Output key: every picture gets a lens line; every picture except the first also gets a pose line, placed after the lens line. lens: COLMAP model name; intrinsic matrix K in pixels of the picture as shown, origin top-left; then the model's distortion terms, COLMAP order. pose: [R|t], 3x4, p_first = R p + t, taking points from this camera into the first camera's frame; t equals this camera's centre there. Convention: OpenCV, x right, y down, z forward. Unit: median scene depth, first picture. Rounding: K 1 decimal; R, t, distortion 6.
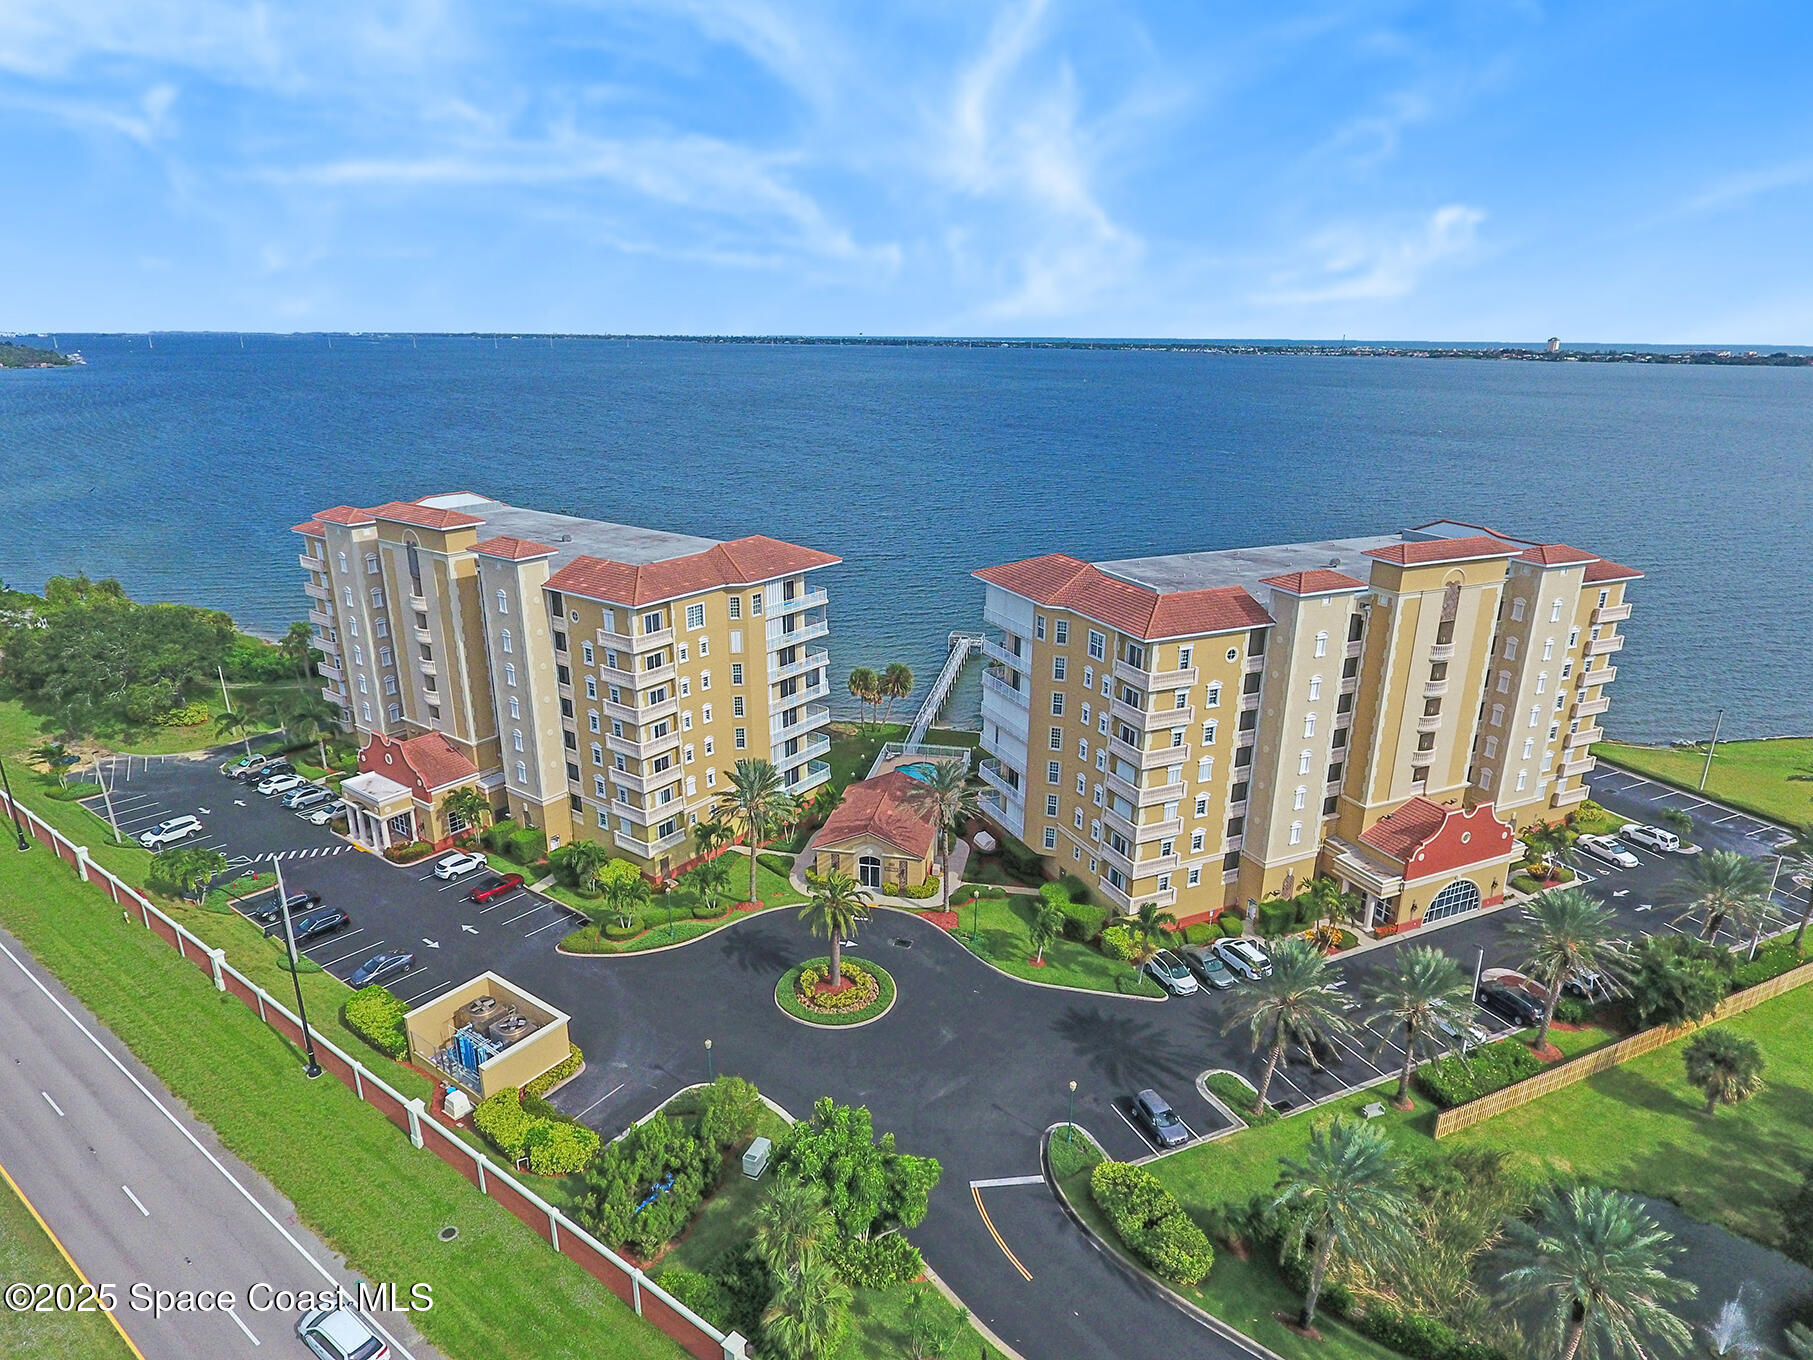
lens RADIAL K [[1059.3, 0, 904.7], [0, 1059.3, 681.9], [0, 0, 1]] dist [-0.003085, -0.003445]
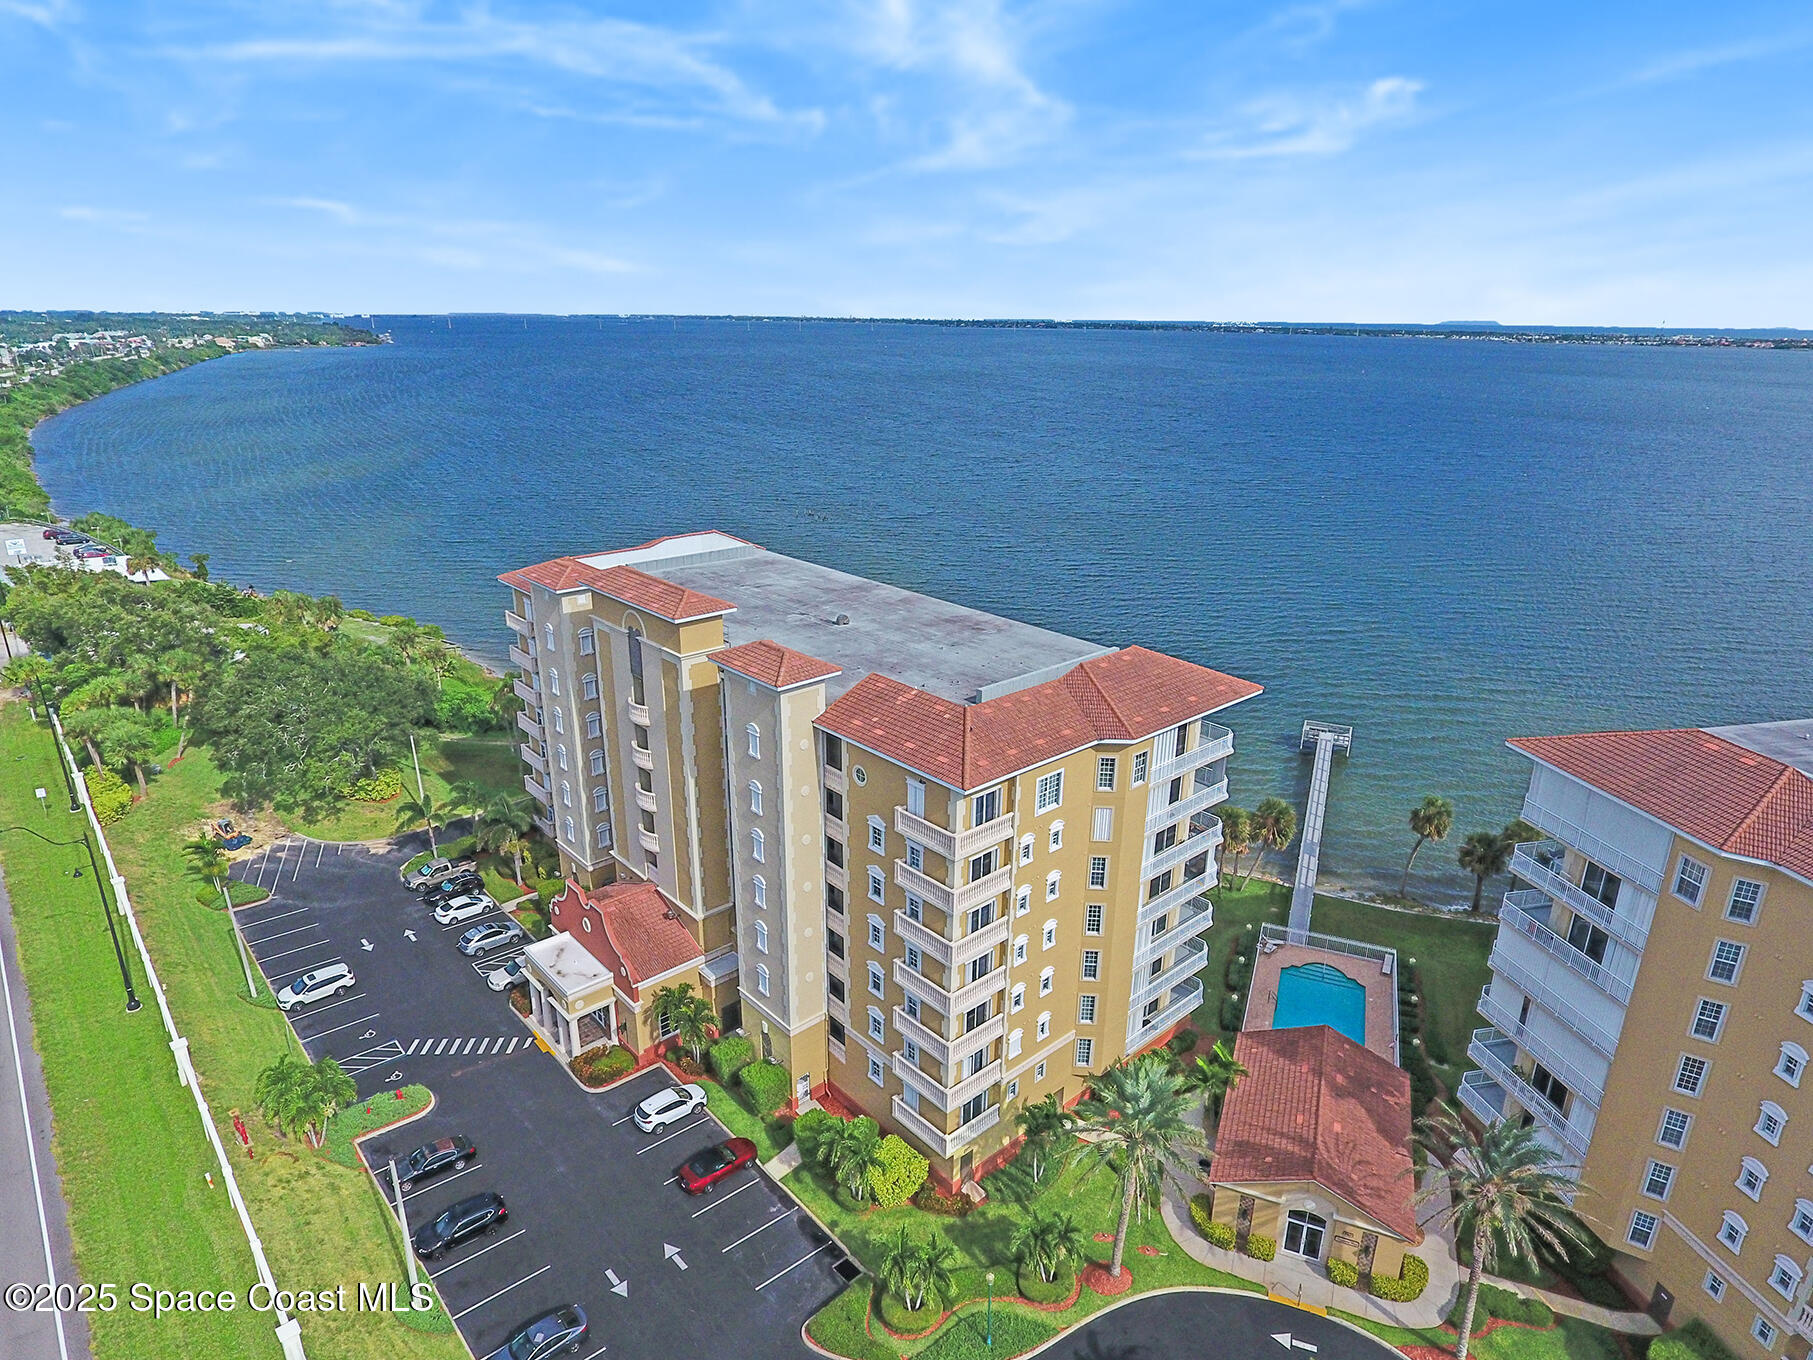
lens RADIAL K [[1059.3, 0, 904.7], [0, 1059.3, 681.9], [0, 0, 1]] dist [-0.003085, -0.003445]
pose [[0.977381, 0.071274, -0.199112, -0.150749], [-0.068492, 0.997434, 0.020836, -0.124374], [0.200087, -0.006728, 0.979755, 0.352726]]
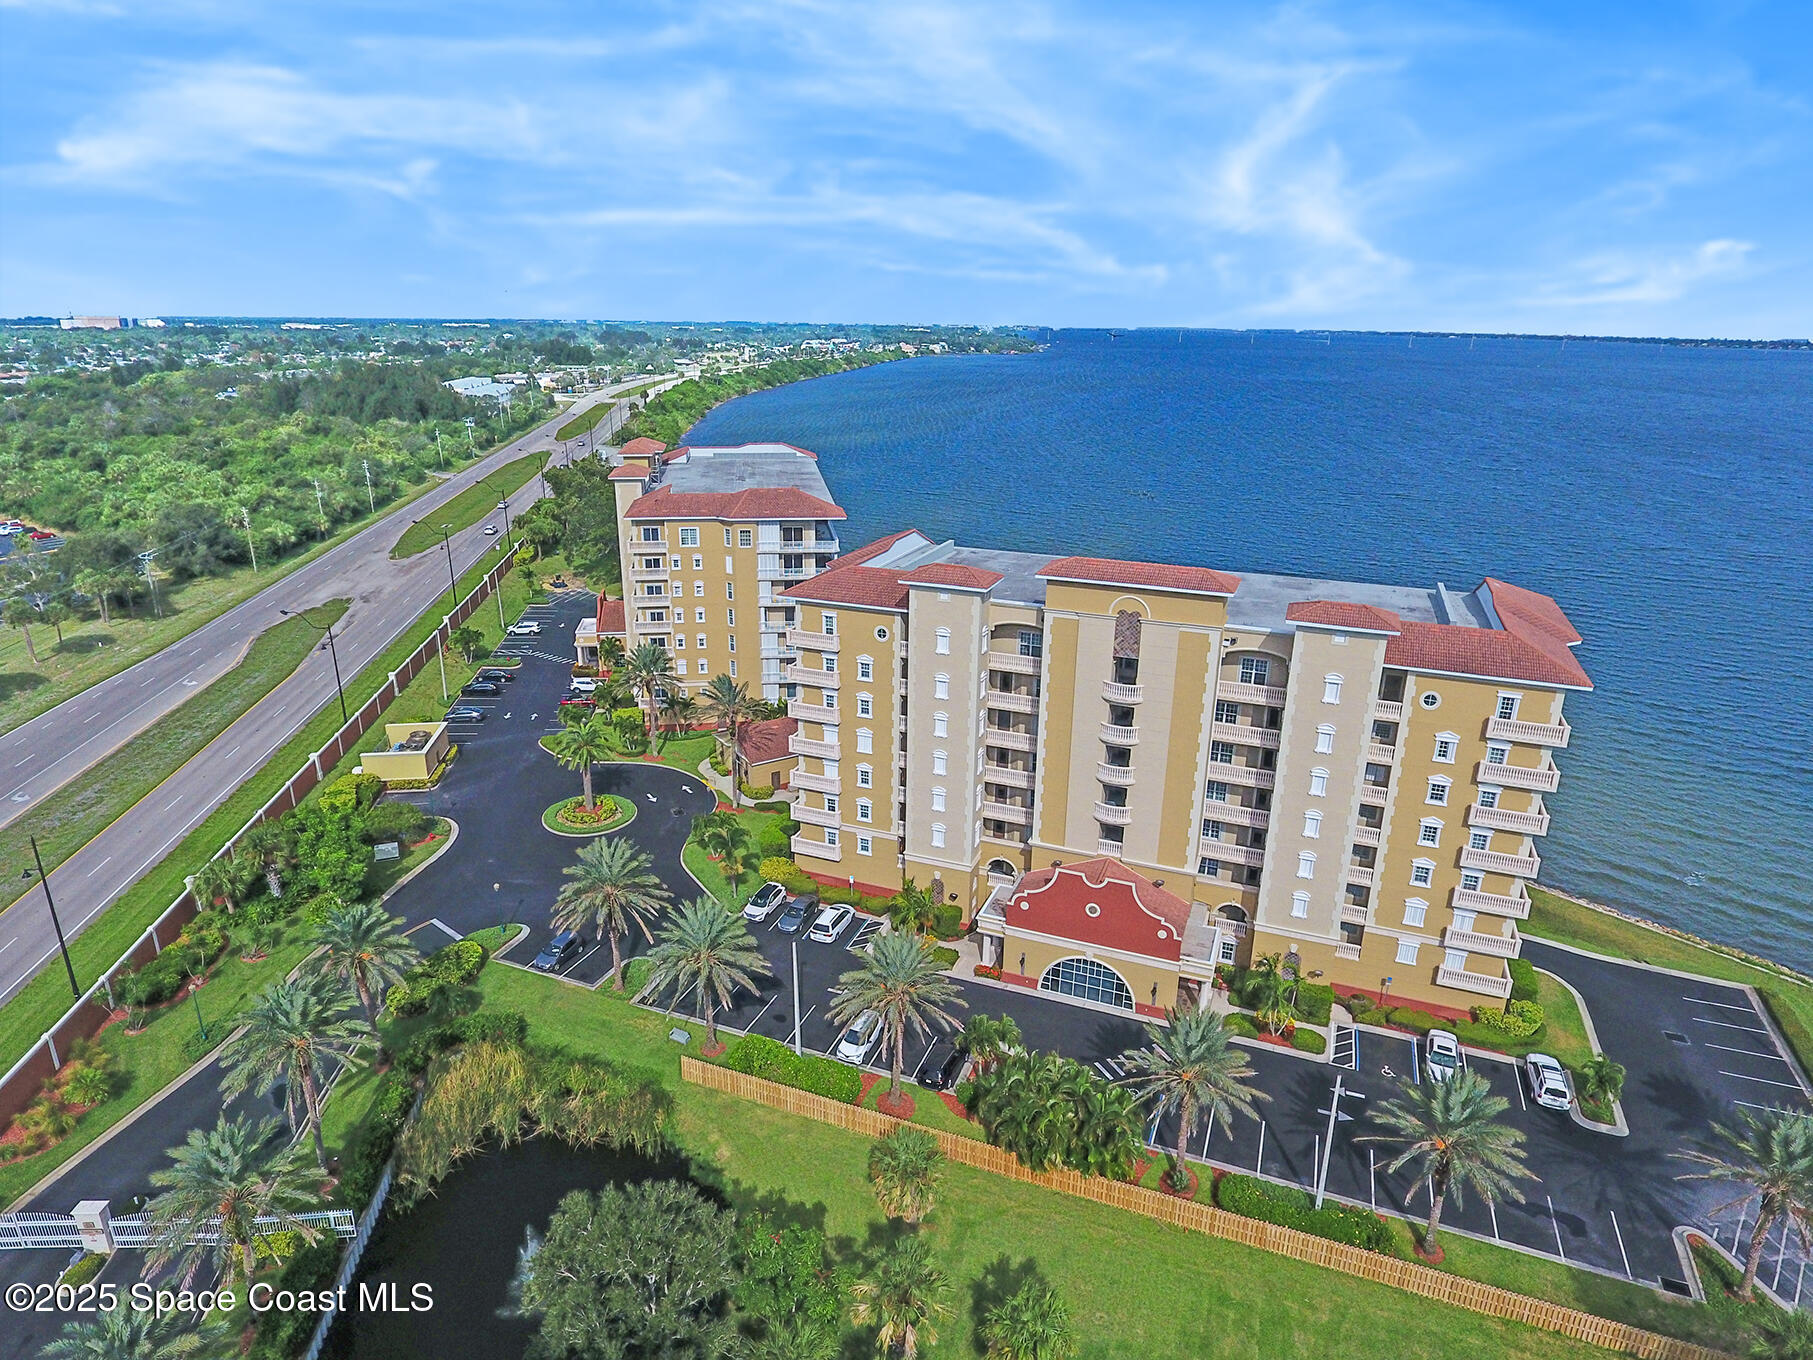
lens RADIAL K [[1060.4, 0, 906.5], [0, 1060.4, 680.0], [0, 0, 1]] dist [-0.006963, 0.001262]
pose [[0.696859, 0.230996, -0.678991, 0.857922], [-0.231124, 0.968537, 0.092294, -0.068656], [0.678947, 0.092615, 0.728322, 0.229262]]
